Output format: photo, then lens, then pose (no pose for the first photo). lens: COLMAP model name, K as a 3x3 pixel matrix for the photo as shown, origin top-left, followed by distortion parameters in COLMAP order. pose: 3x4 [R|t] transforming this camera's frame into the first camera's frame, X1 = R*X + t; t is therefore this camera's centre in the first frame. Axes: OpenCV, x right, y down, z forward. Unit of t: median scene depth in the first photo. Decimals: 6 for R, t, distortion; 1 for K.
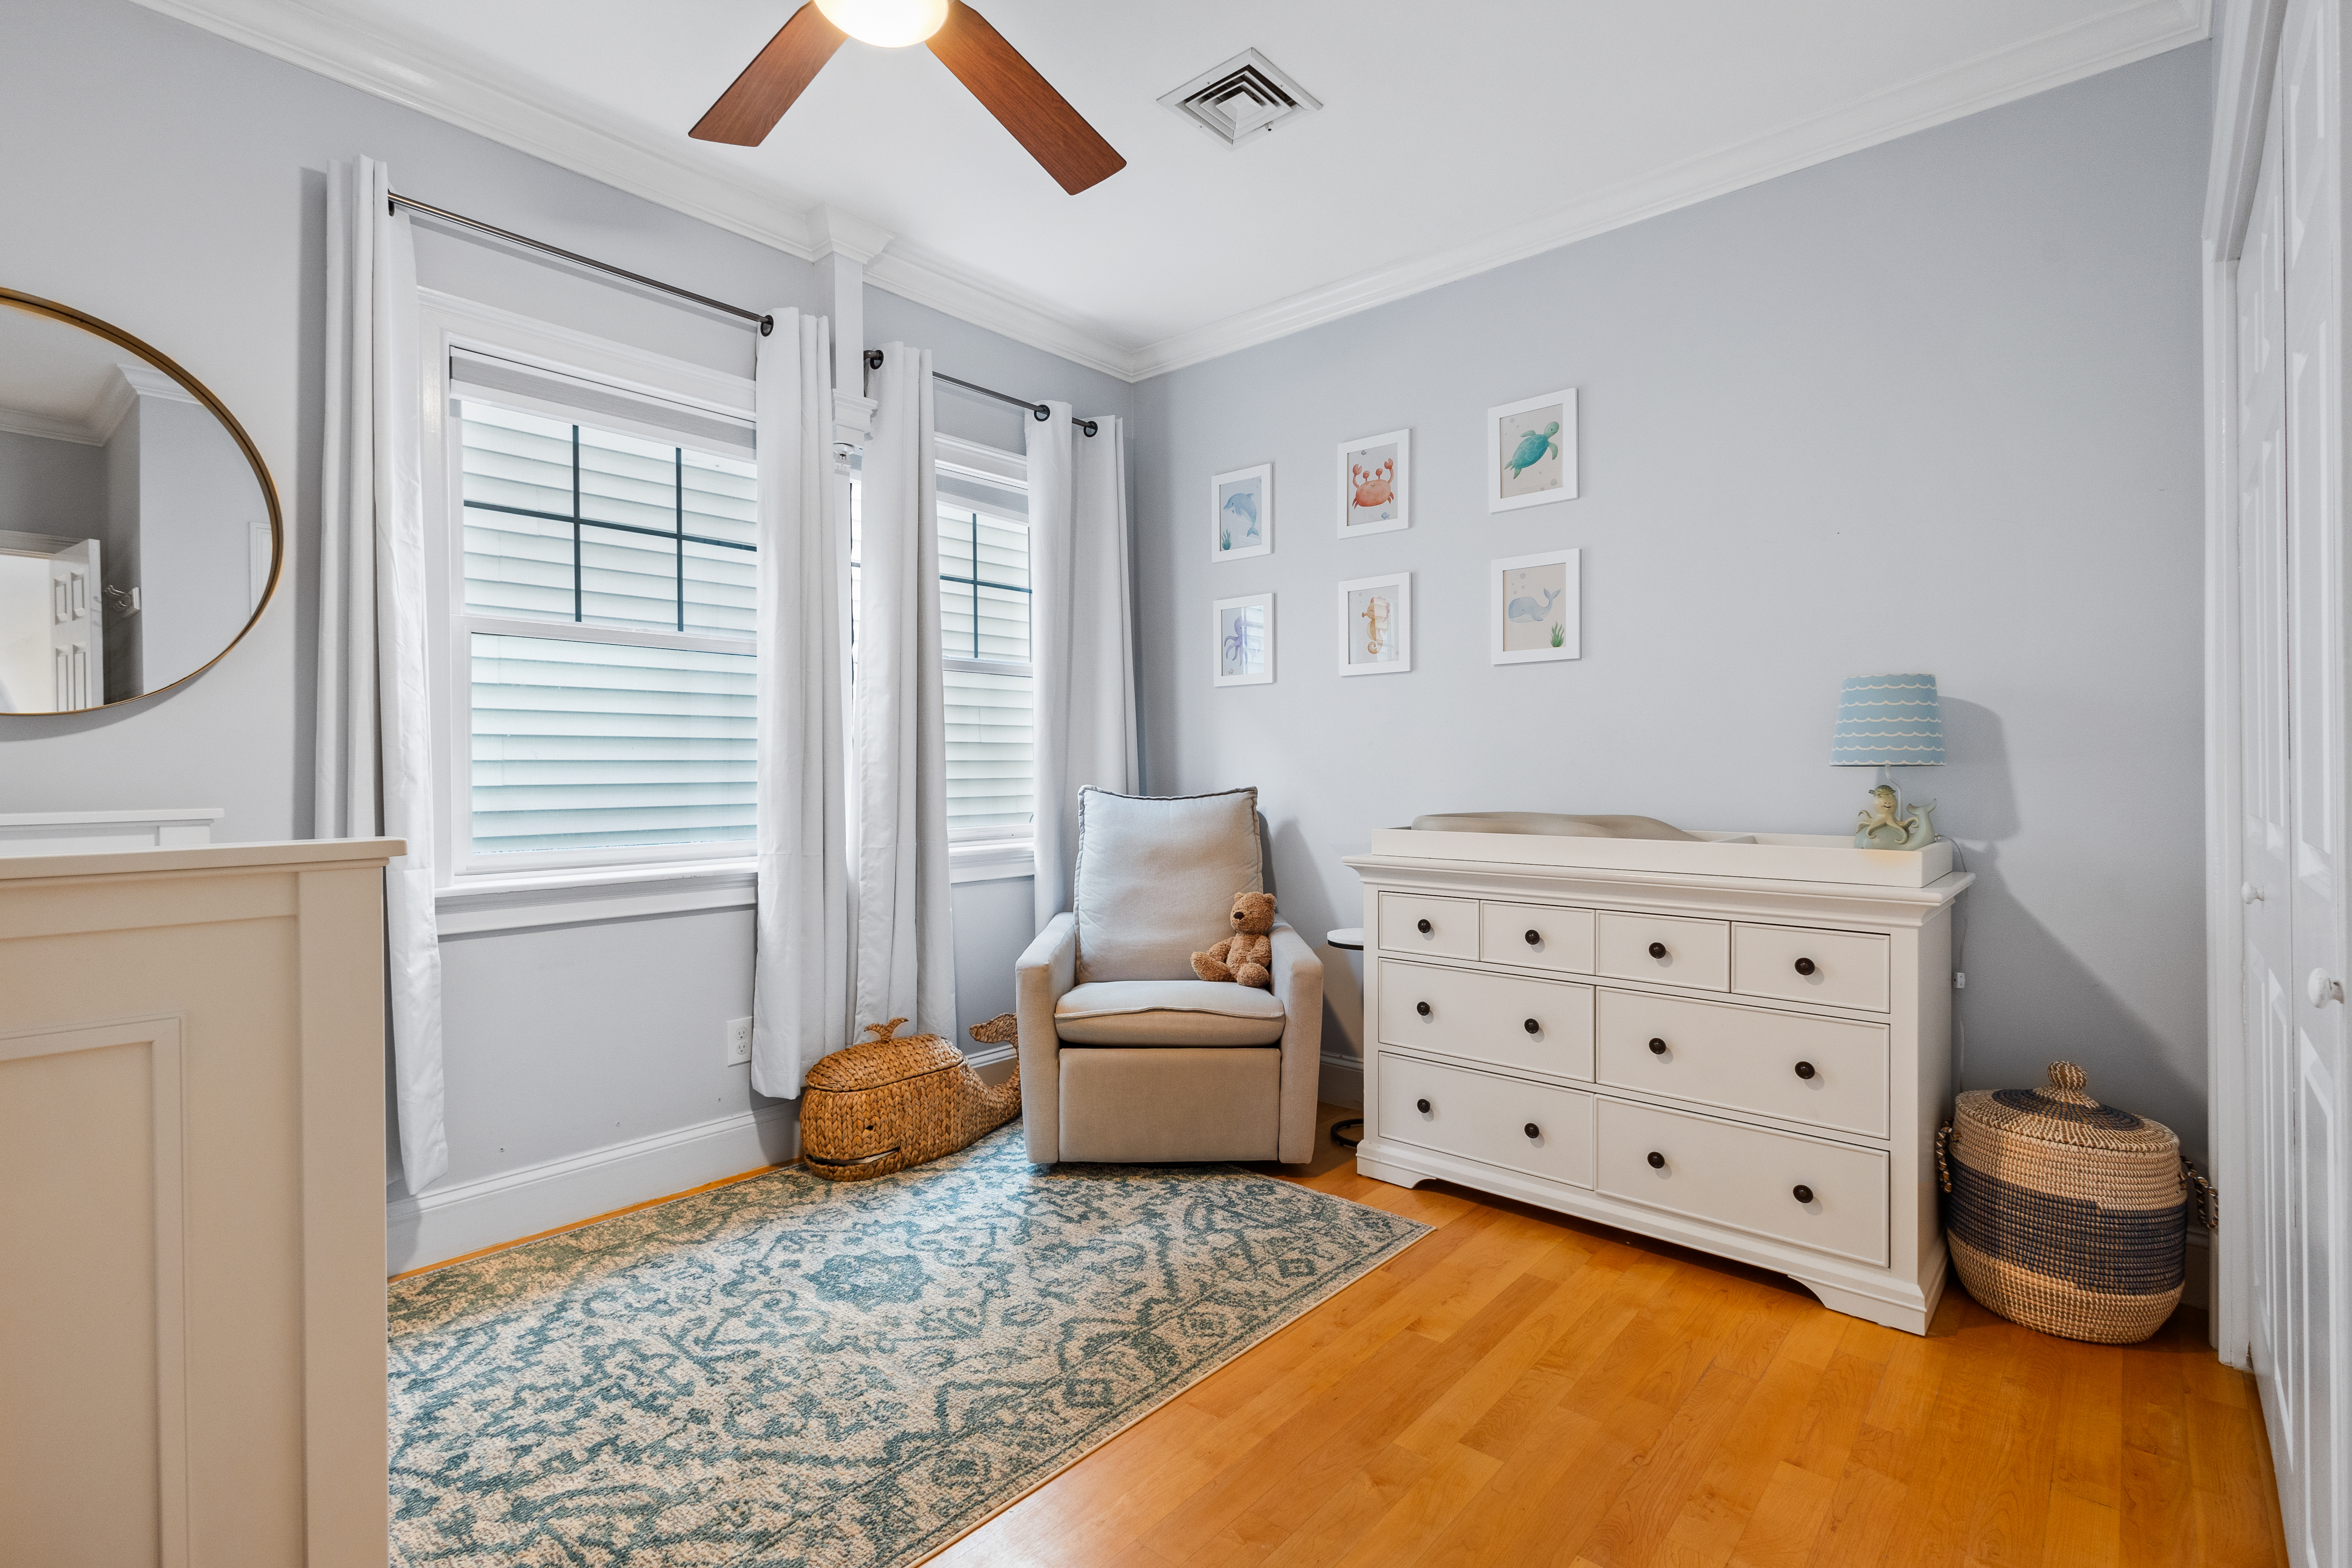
lens RADIAL K [[1085.7, 0, 1167.5], [0, 1085.7, 841.8], [0, 0, 1]] dist [0.008416, -0.000650]
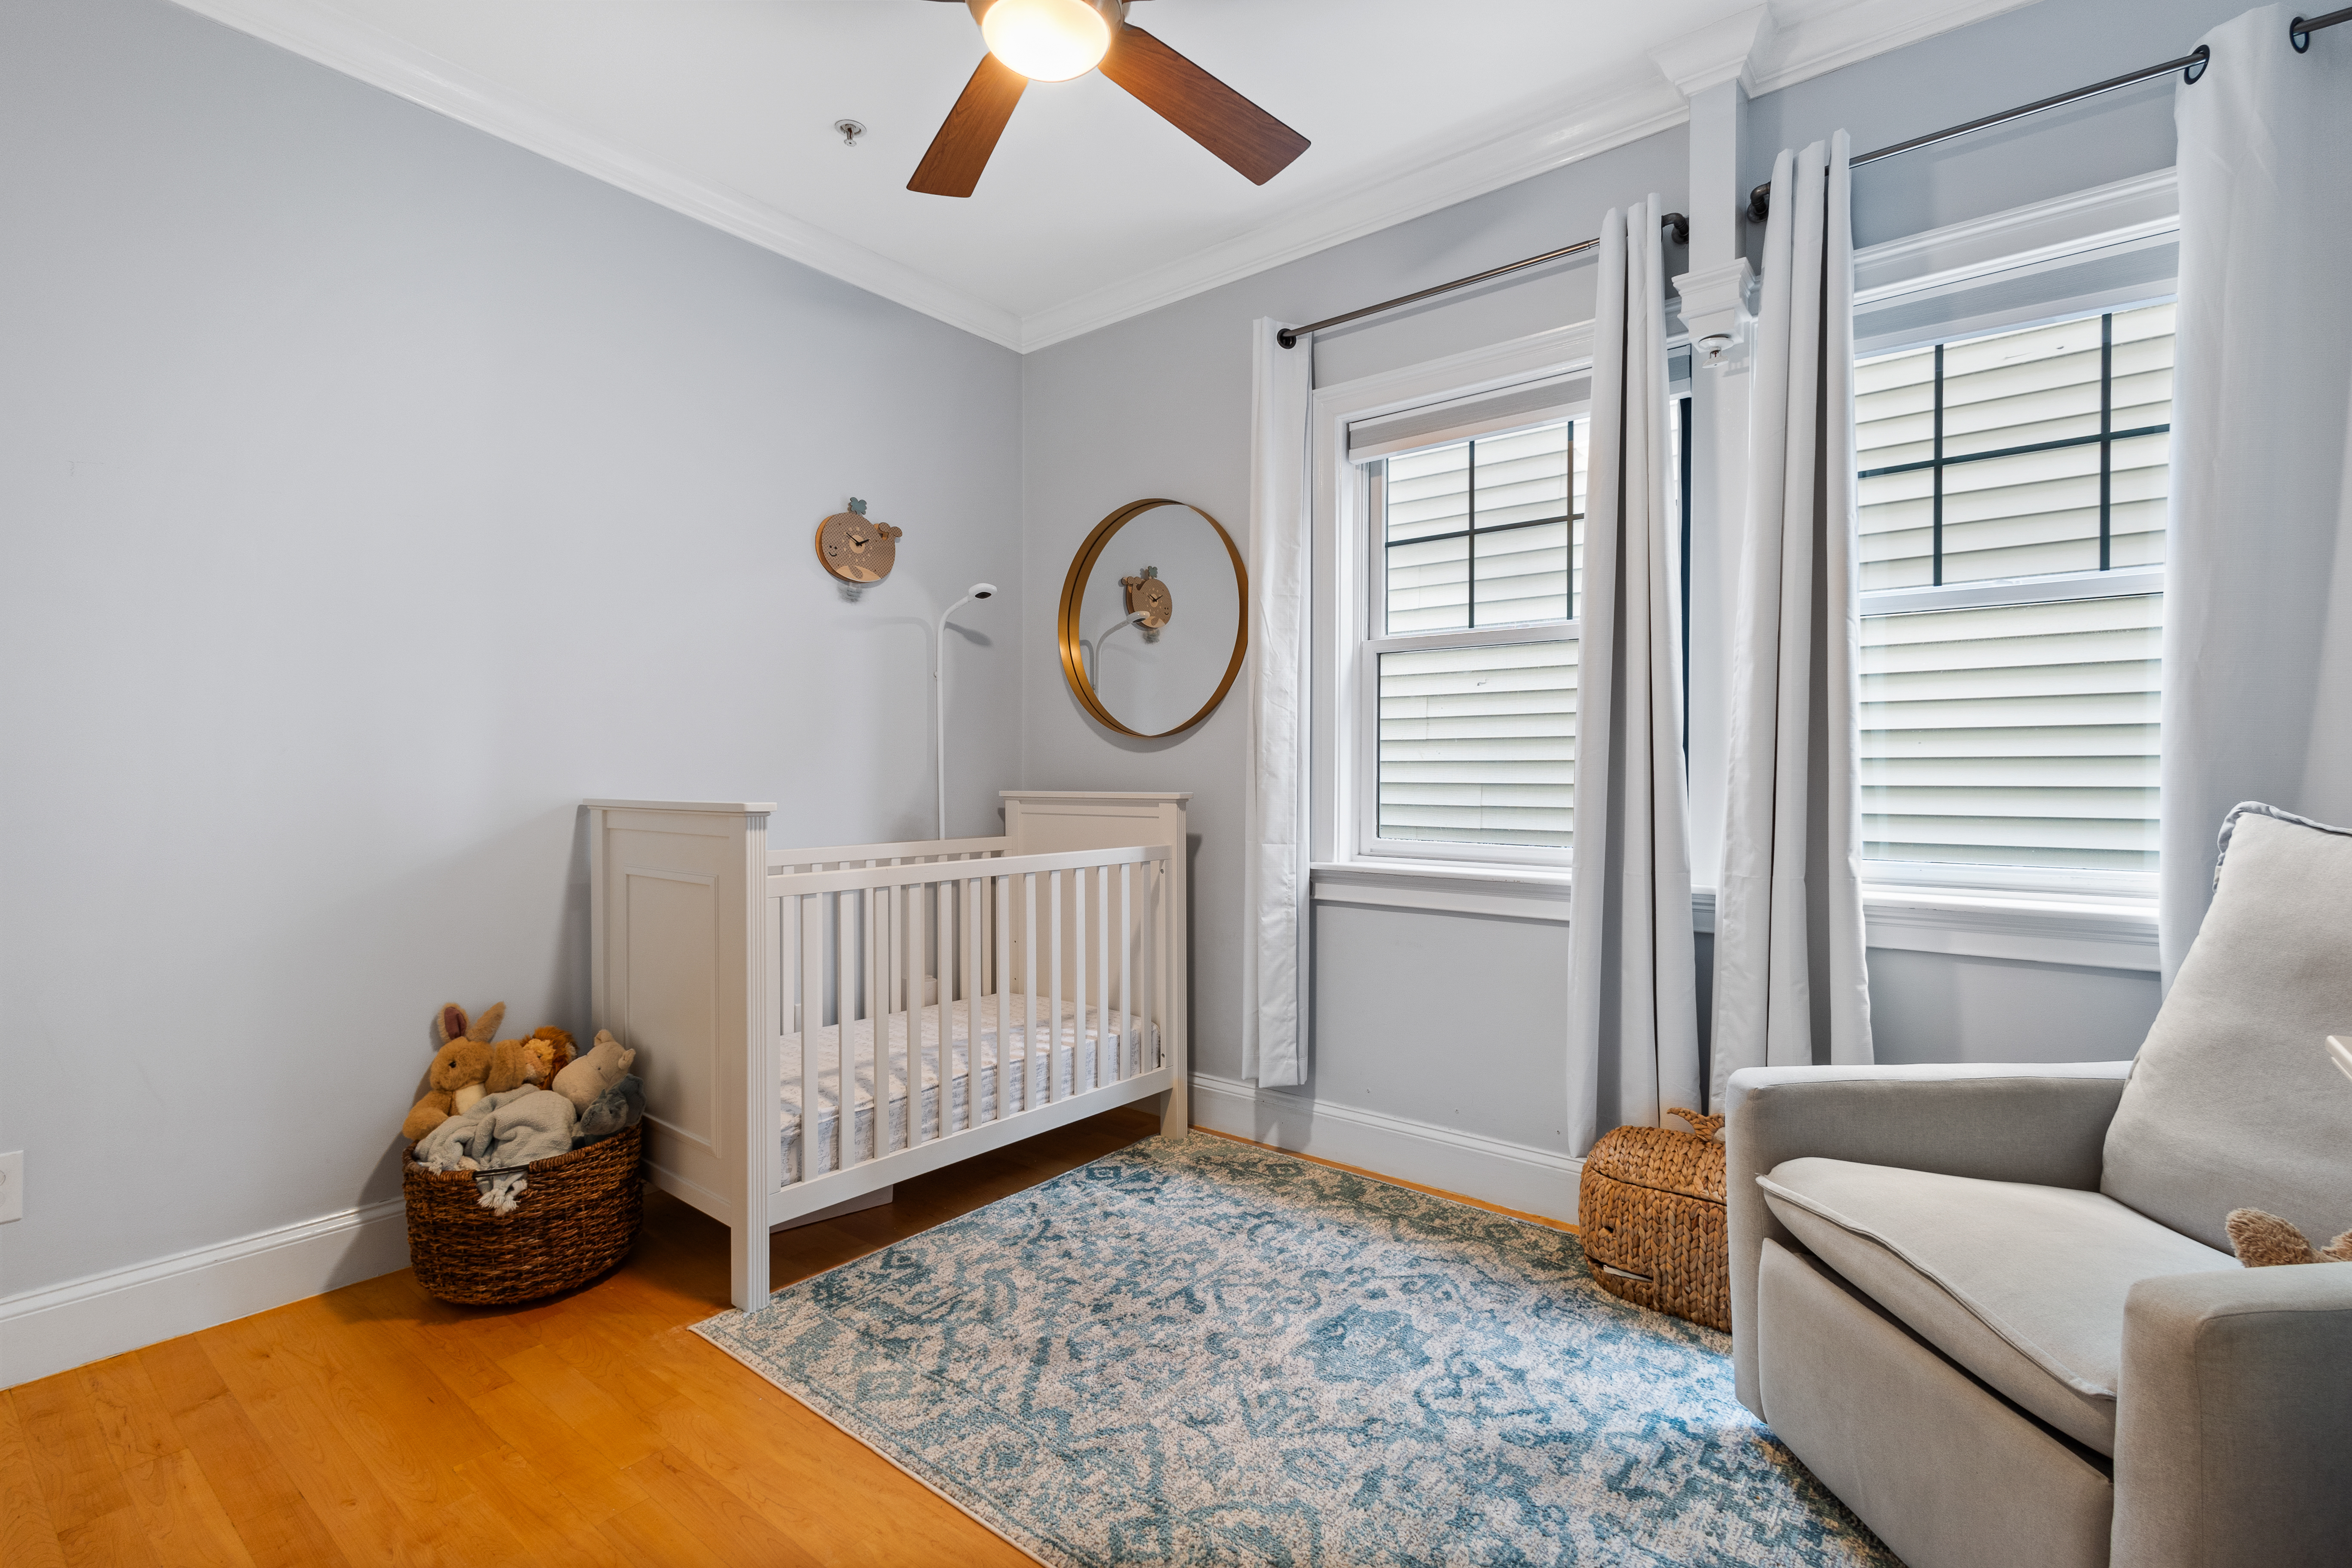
lens RADIAL K [[1085.7, 0, 1179.7], [0, 1085.7, 775.8], [0, 0, 1]] dist [0.008416, -0.000650]
pose [[0.046085, 0.010183, -0.998886, 0.561678], [-0.066373, 0.997770, 0.007109, -0.052881], [0.996730, 0.065972, 0.046658, 0.728479]]
